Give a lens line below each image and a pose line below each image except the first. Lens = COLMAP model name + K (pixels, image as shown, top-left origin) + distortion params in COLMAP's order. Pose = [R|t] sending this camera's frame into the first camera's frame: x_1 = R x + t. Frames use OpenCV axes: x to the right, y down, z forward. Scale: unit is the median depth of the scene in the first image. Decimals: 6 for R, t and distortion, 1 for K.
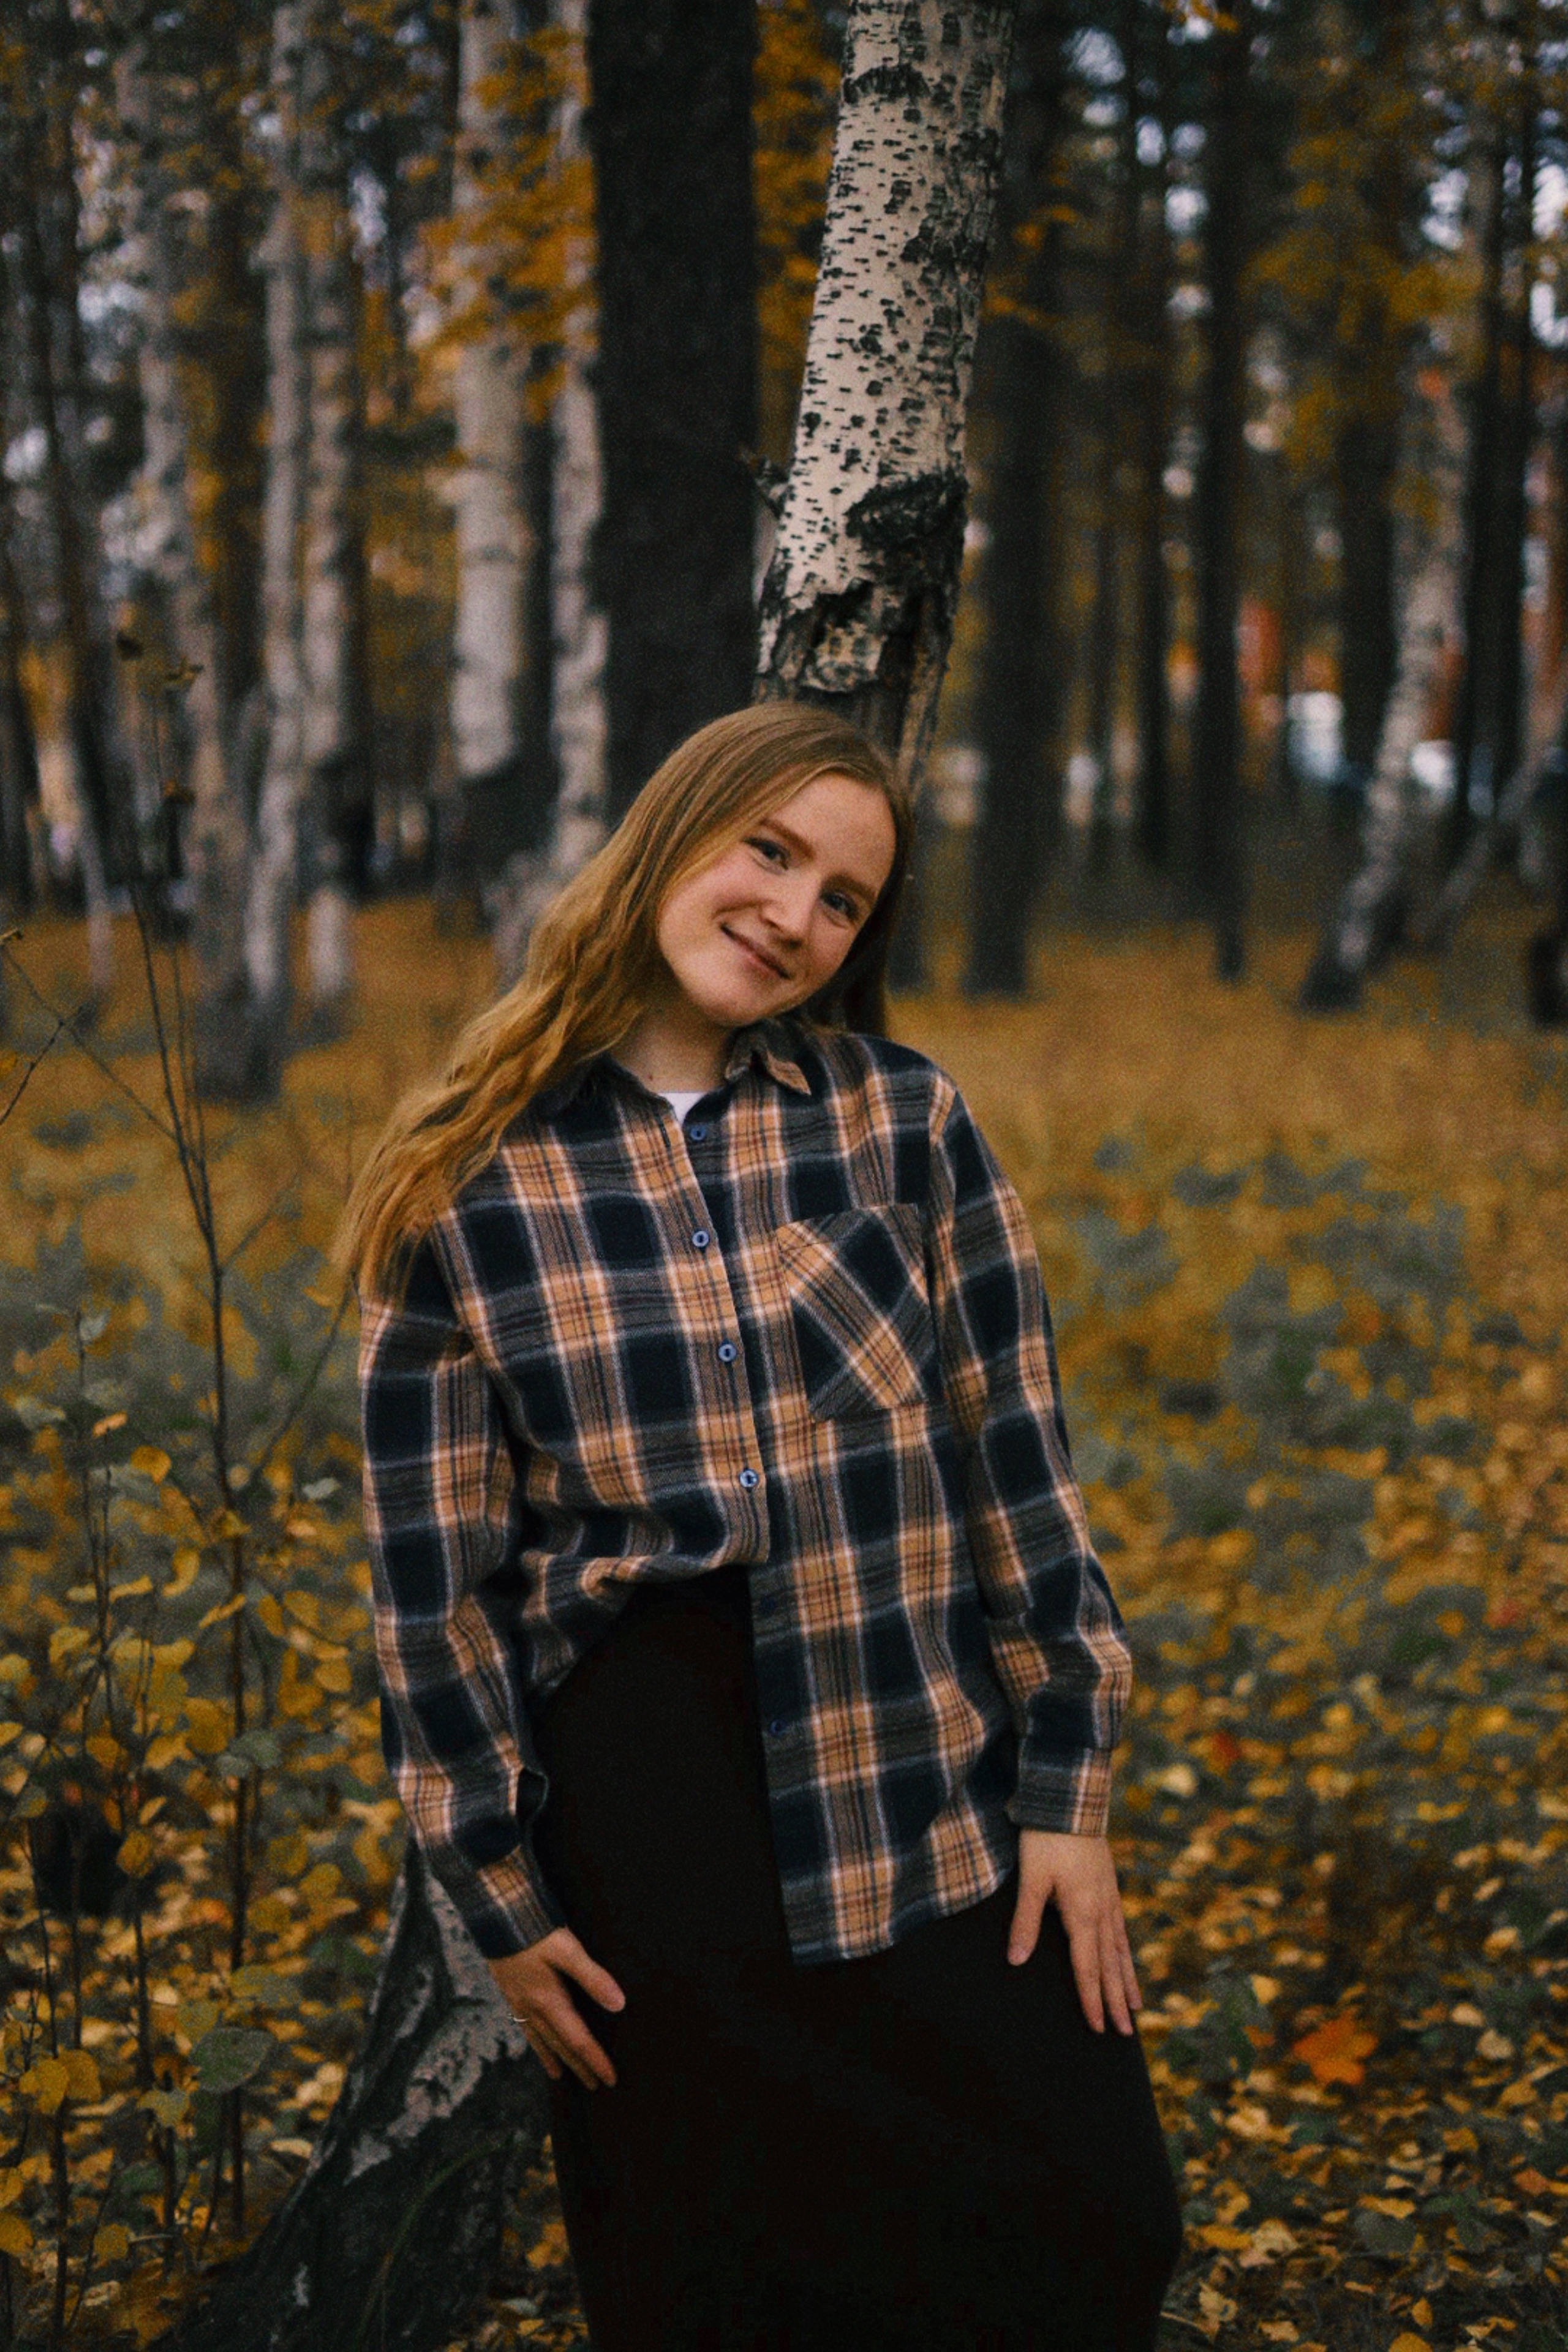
lens RADIAL K [[3267.5, 0, 786.3], [0, 3267.5, 1173.9], [0, 0, 1]] dist [0.017672, -0.156353]
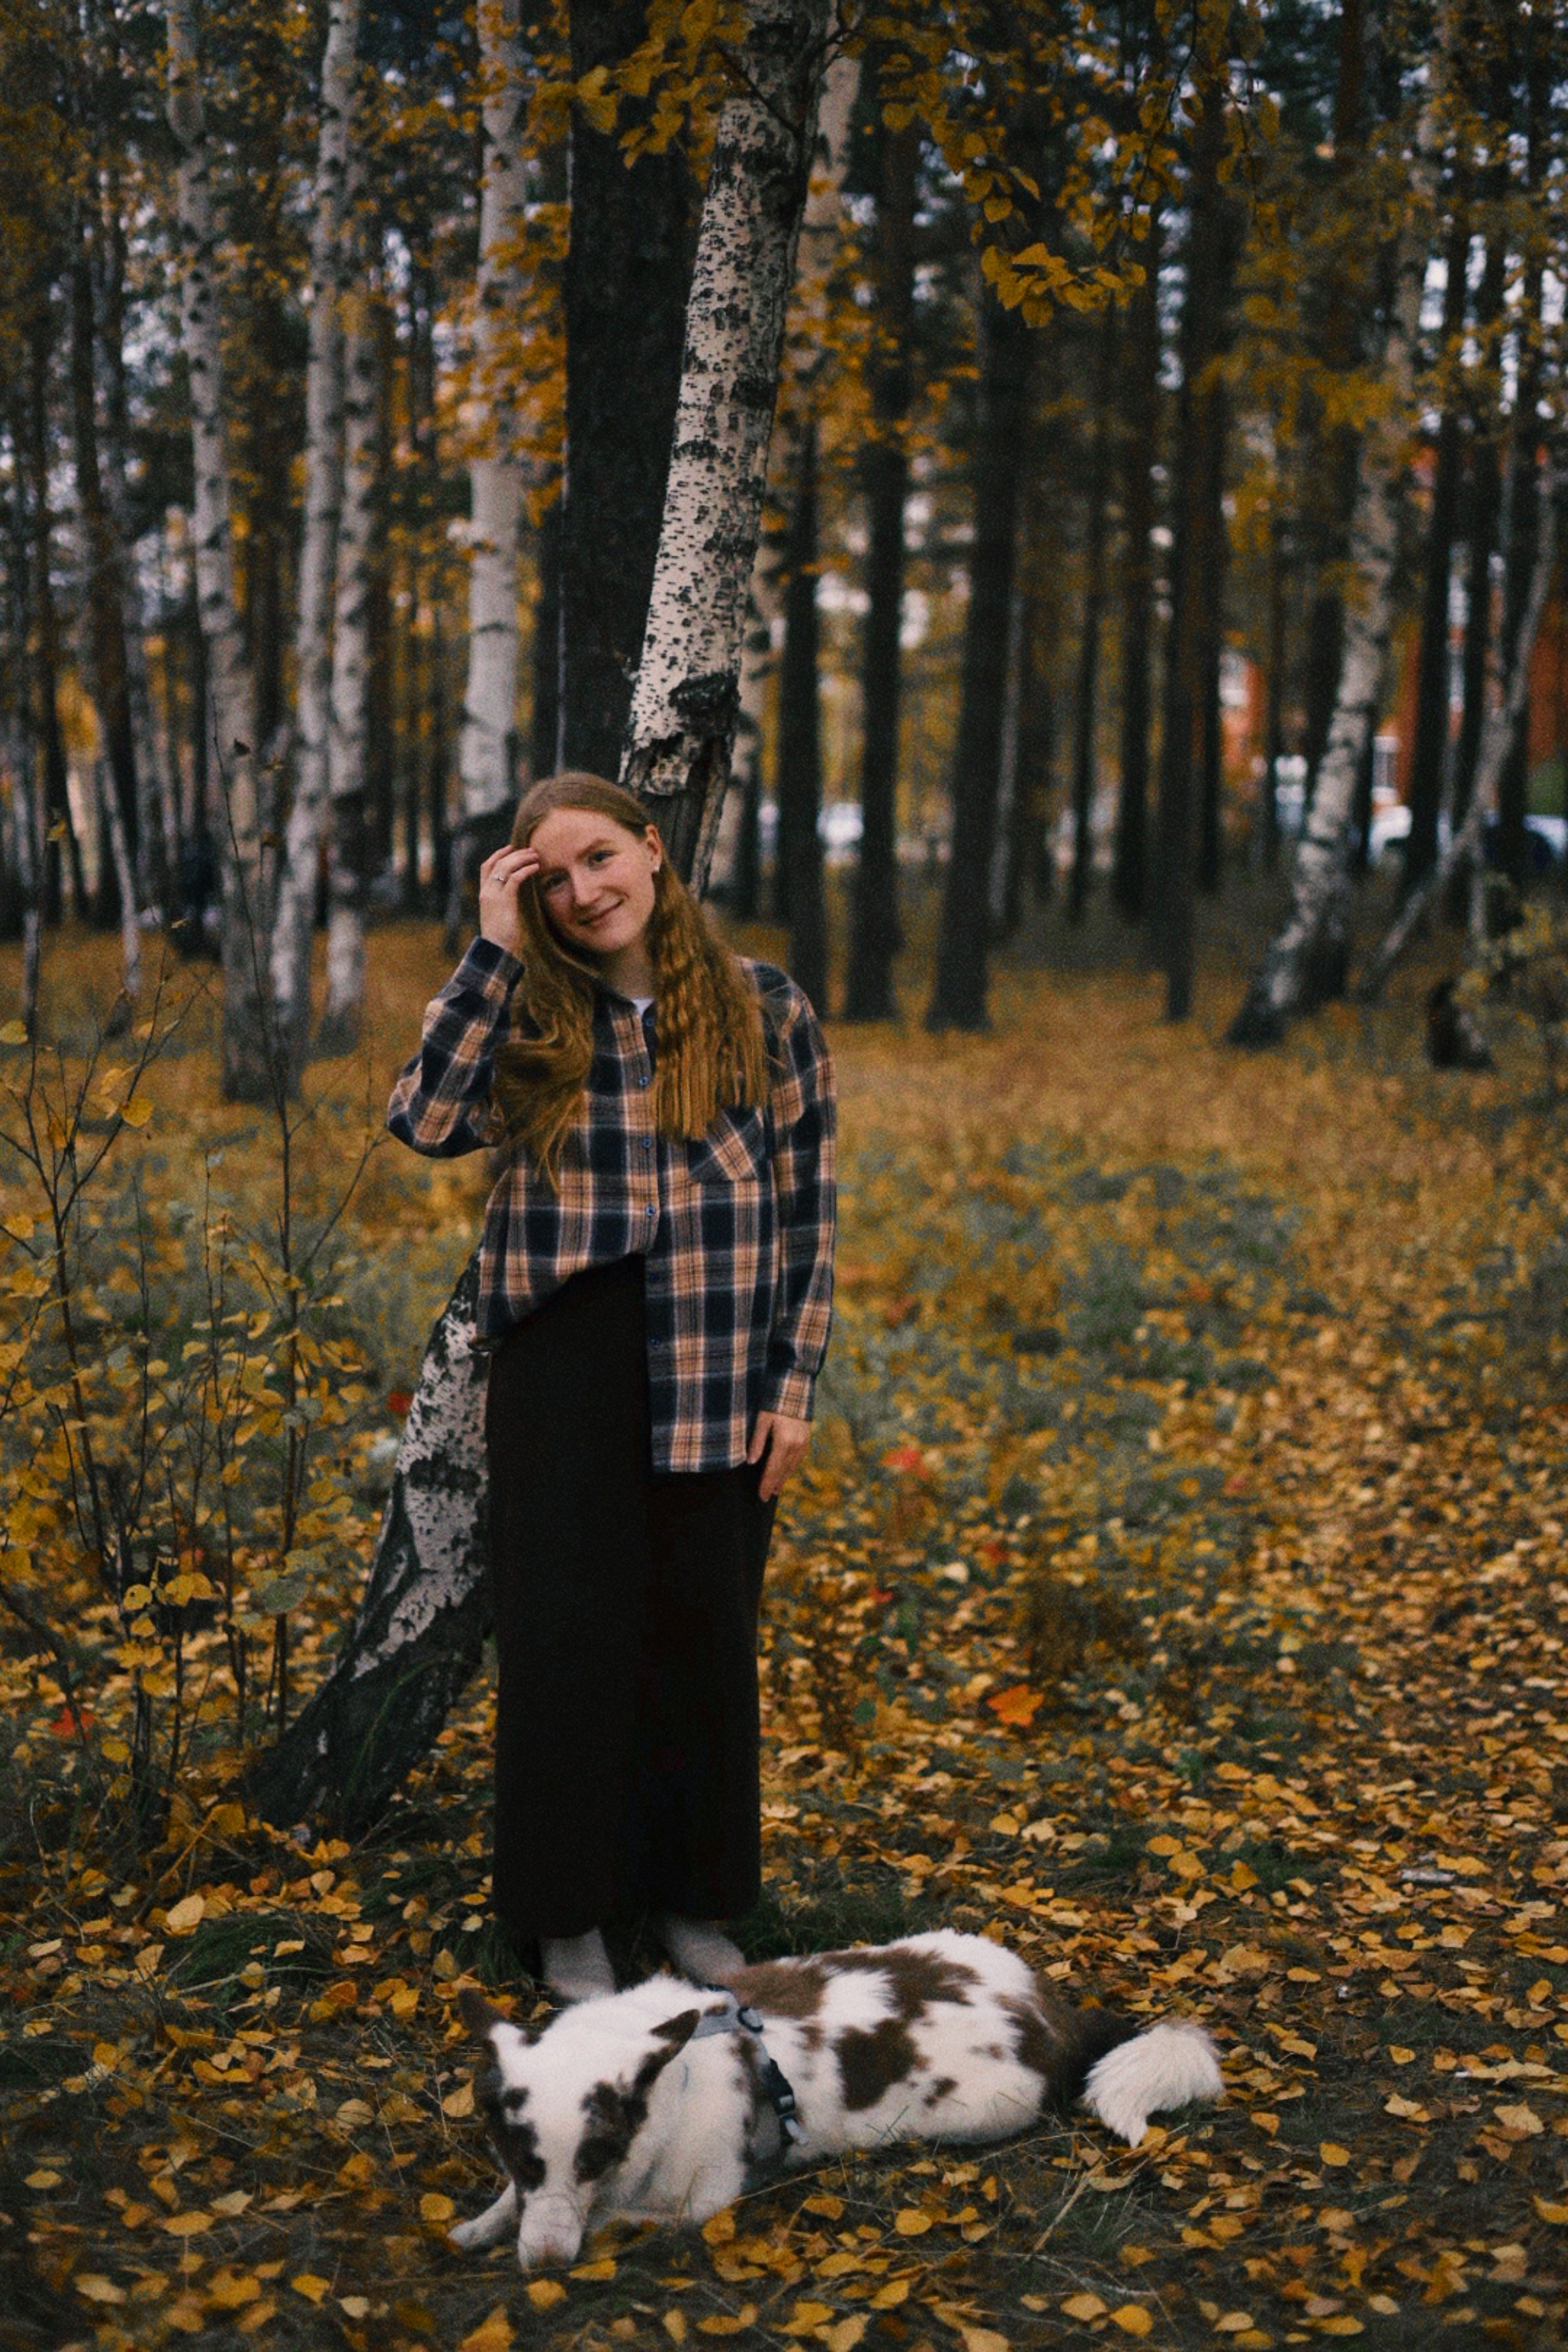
lens RADIAL K [[3238.2, 0, 787.5], [0, 3238.2, 1176.3], [0, 0, 1]] dist [0.043258, -0.237655]
pose [[0.999621, 0.027540, 0.000067, 0.087764], [-0.027538, 0.999568, -0.010260, 0.070256], [-0.000349, 0.010254, 0.999947, -0.716710]]
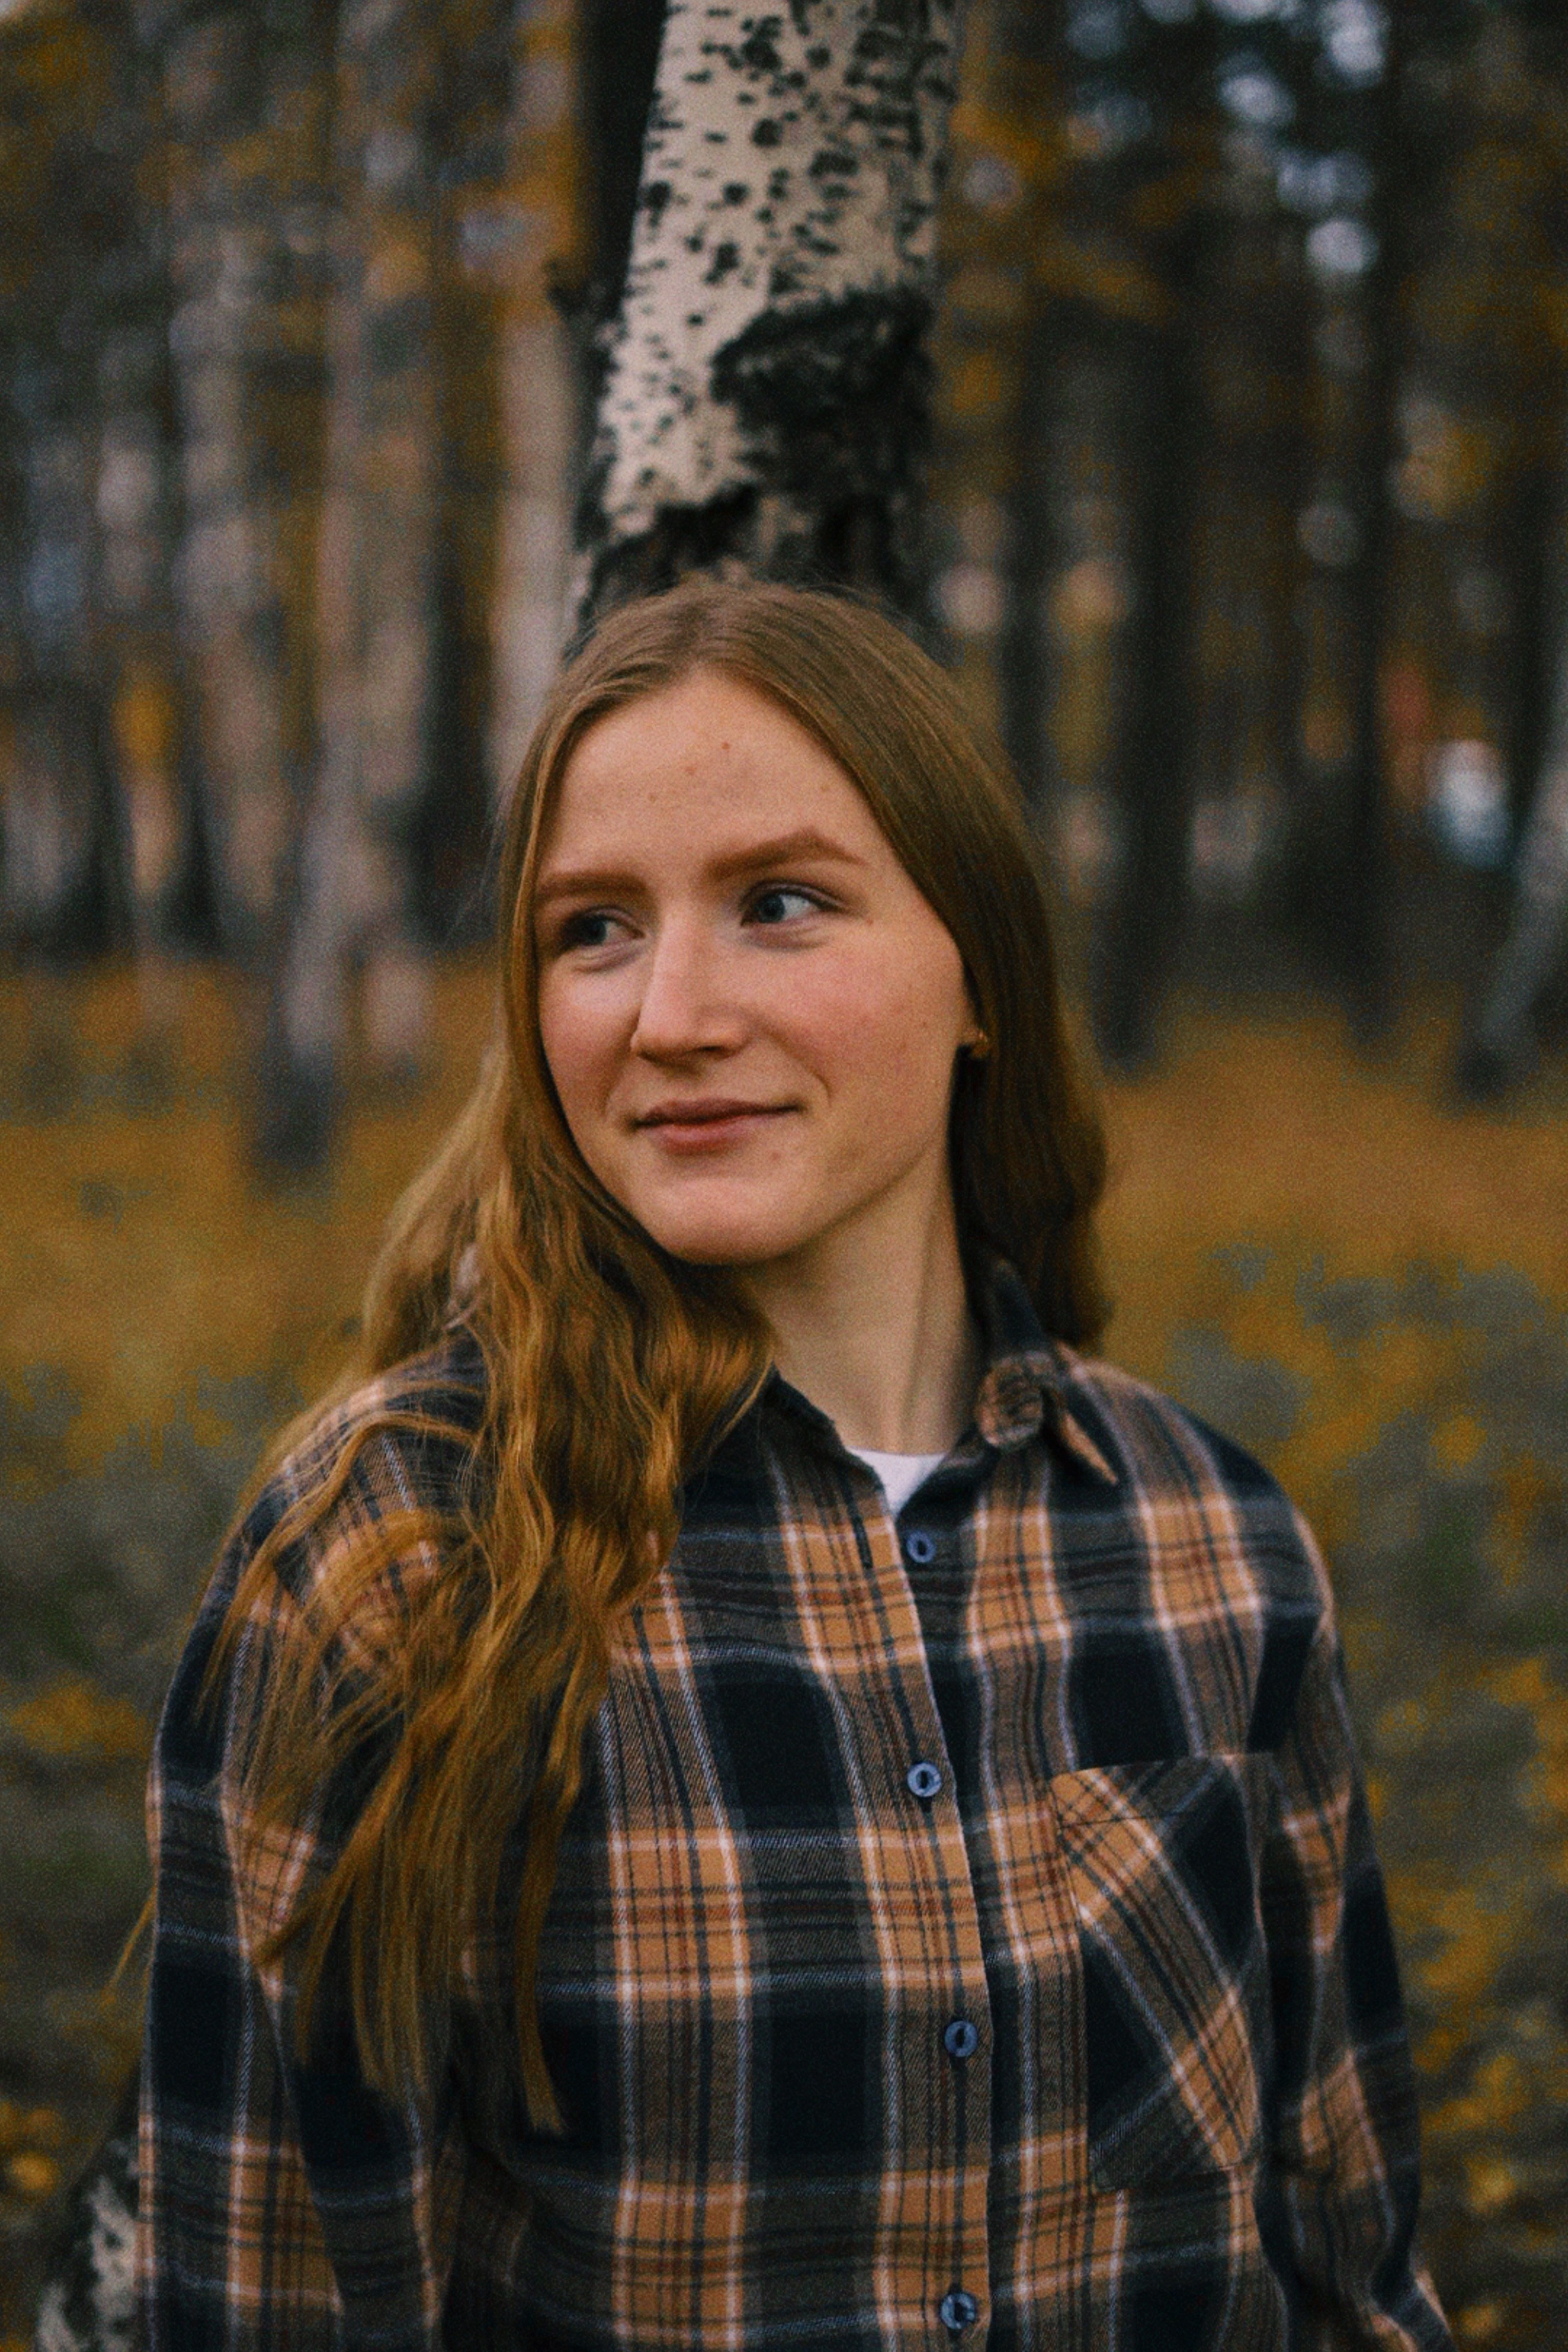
lens RADIAL K [[3349.2, 0, 778.6], [0, 3349.2, 1132.4], [0, 0, 1]] dist [0.011394, -0.084864]
pose [[0.998962, 0.023365, -0.039109, 0.054309], [-0.024593, 0.999210, -0.031209, -0.054178], [0.038349, 0.032139, 0.998747, 0.437311]]
